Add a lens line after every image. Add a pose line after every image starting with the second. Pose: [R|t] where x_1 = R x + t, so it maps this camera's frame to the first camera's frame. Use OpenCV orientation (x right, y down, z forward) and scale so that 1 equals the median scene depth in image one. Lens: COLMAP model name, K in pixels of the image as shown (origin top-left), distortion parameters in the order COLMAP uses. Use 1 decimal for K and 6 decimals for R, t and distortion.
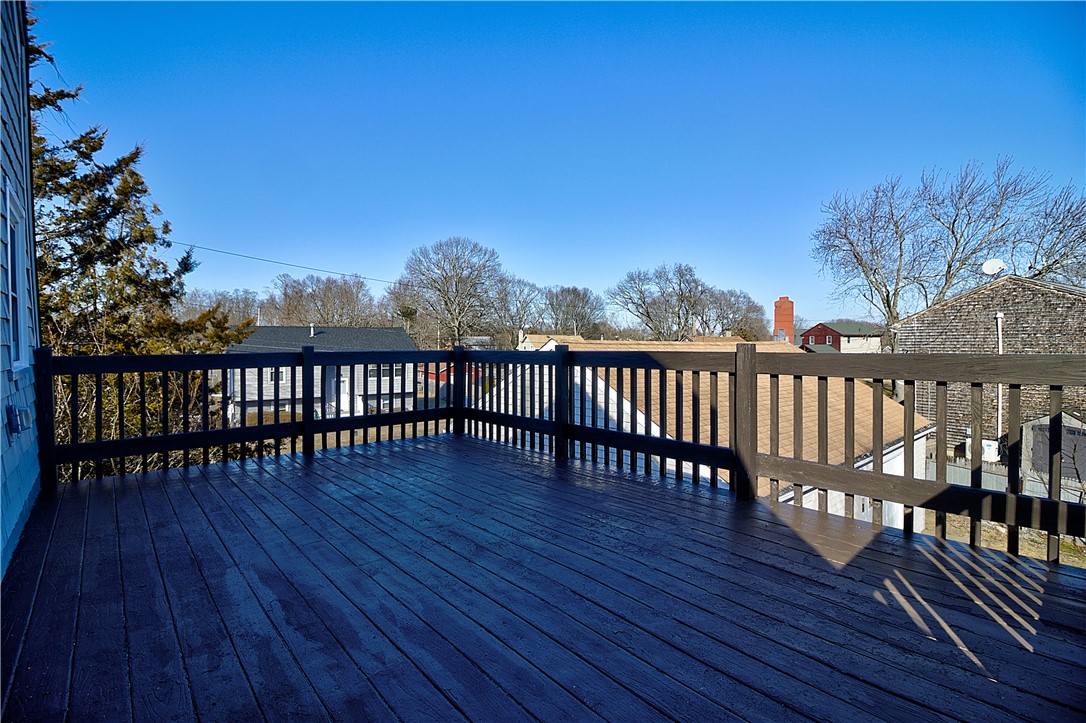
lens RADIAL K [[499.1, 0, 532.7], [0, 499.1, 345.1], [0, 0, 1]] dist [0.001150, -0.000601]
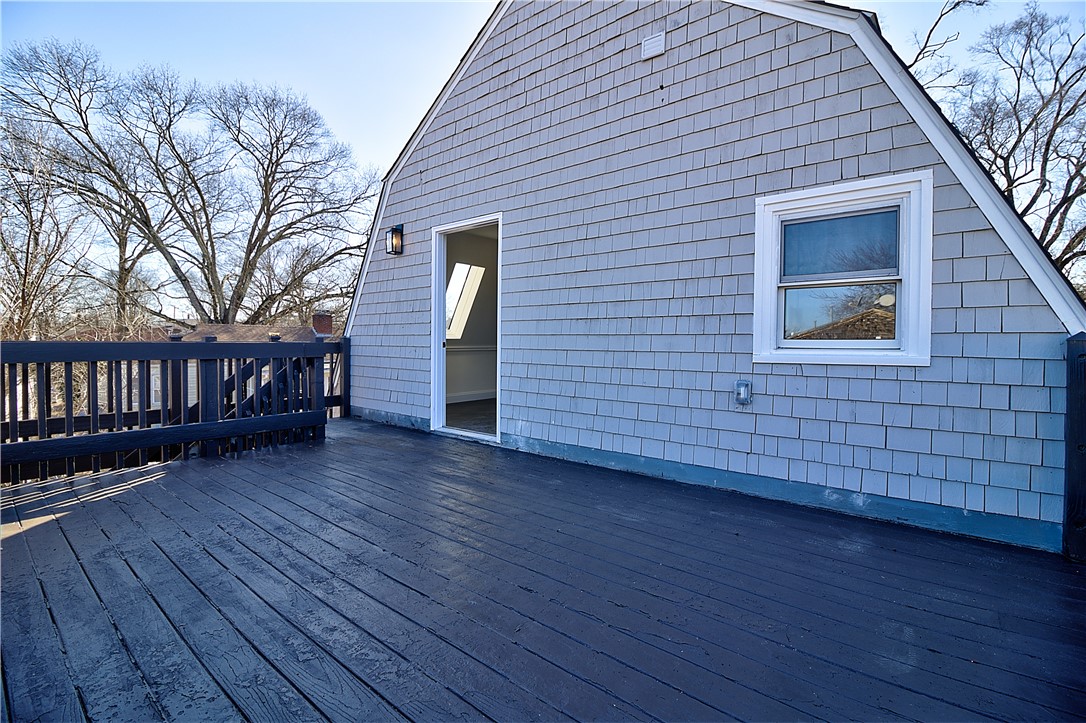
lens RADIAL K [[499.1, 0, 532.7], [0, 499.1, 345.1], [0, 0, 1]] dist [0.001150, -0.000601]
pose [[-0.987315, -0.003106, -0.158742, -0.230192], [-0.004168, 0.999971, 0.006357, 0.010857], [0.158717, 0.006938, -0.987300, 1.621505]]
